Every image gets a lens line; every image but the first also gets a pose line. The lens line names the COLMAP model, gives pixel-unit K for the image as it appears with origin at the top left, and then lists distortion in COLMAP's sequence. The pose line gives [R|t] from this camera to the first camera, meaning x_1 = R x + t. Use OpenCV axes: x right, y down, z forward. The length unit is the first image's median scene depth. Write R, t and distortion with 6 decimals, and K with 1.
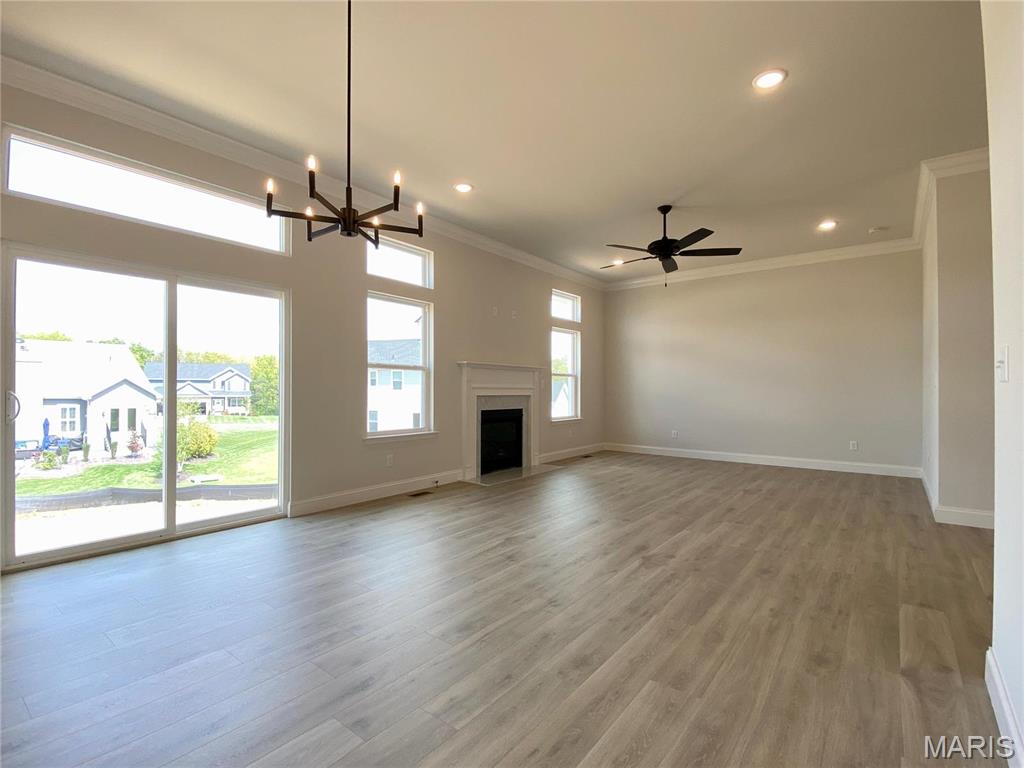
lens RADIAL K [[476.0, 0, 514.2], [0, 476.0, 383.0], [0, 0, 1]] dist [-0.002965, -0.001392]
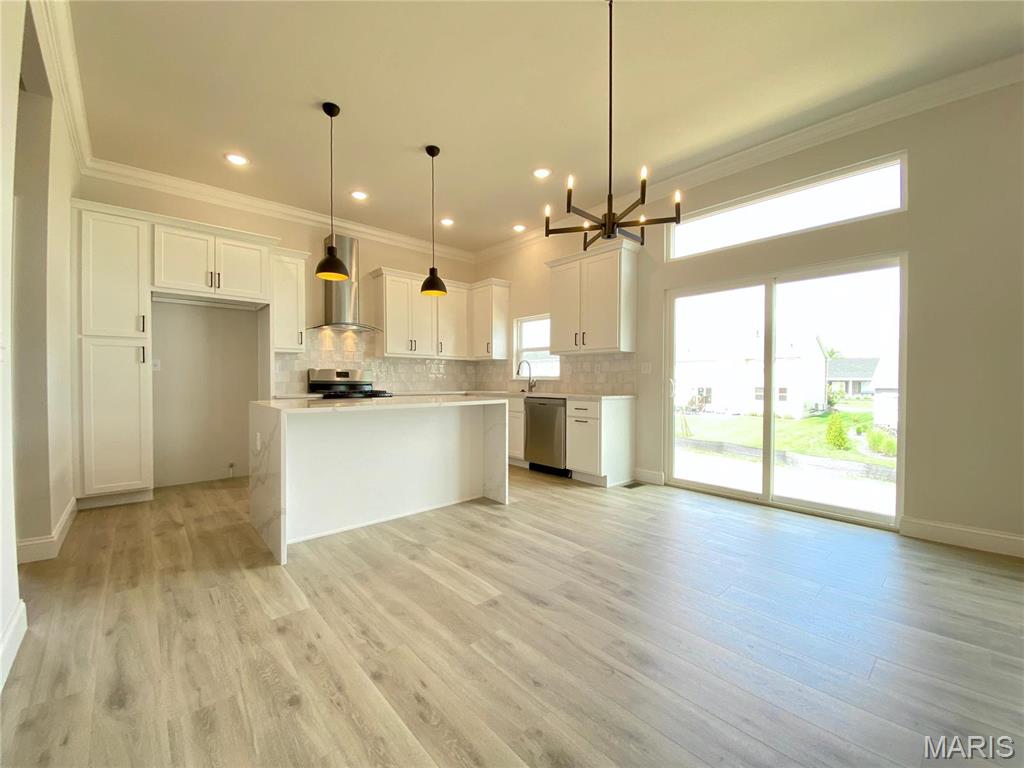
lens RADIAL K [[418.5, 0, 513.4], [0, 418.5, 387.6], [0, 0, 1]] dist [0.001372, -0.010960]
pose [[-0.172510, 0.013796, -0.984911, 0.411369], [0.011473, 0.999862, 0.011995, 0.020258], [0.984941, -0.009231, -0.172645, 0.579614]]
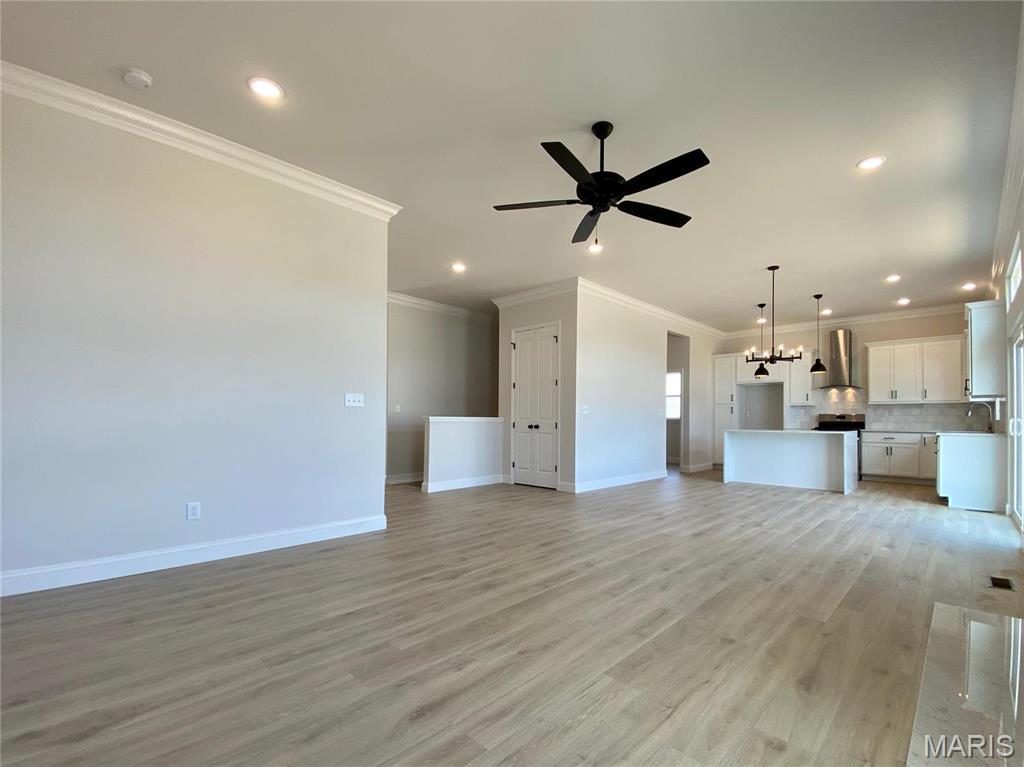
lens RADIAL K [[461.4, 0, 540.3], [0, 461.4, 411.8], [0, 0, 1]] dist [-0.007775, -0.000589]
pose [[-0.995889, -0.008449, 0.090182, 0.478004], [-0.011563, 0.999353, -0.034065, 0.058614], [-0.089836, -0.034968, -0.995343, 2.309152]]
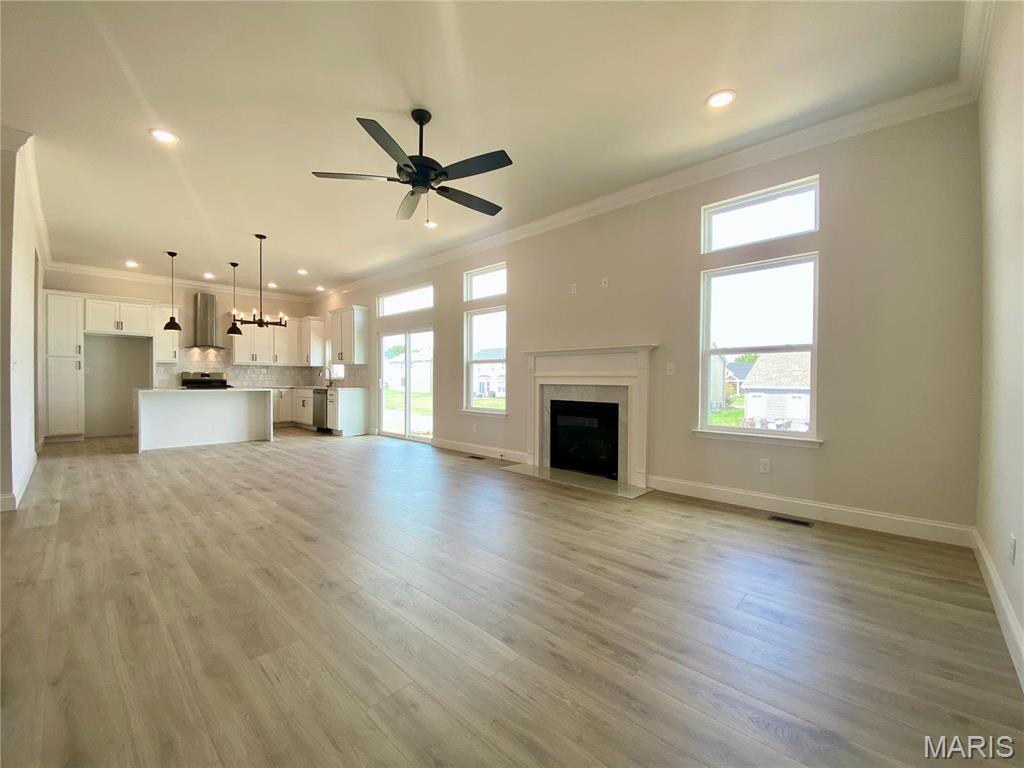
lens RADIAL K [[418.5, 0, 511.3], [0, 418.5, 386.2], [0, 0, 1]] dist [0.001372, -0.010960]
pose [[-0.086966, 0.011190, -0.996148, 1.309802], [0.007988, 0.999913, 0.010535, 0.036042], [0.996179, -0.007041, -0.087047, 1.684062]]
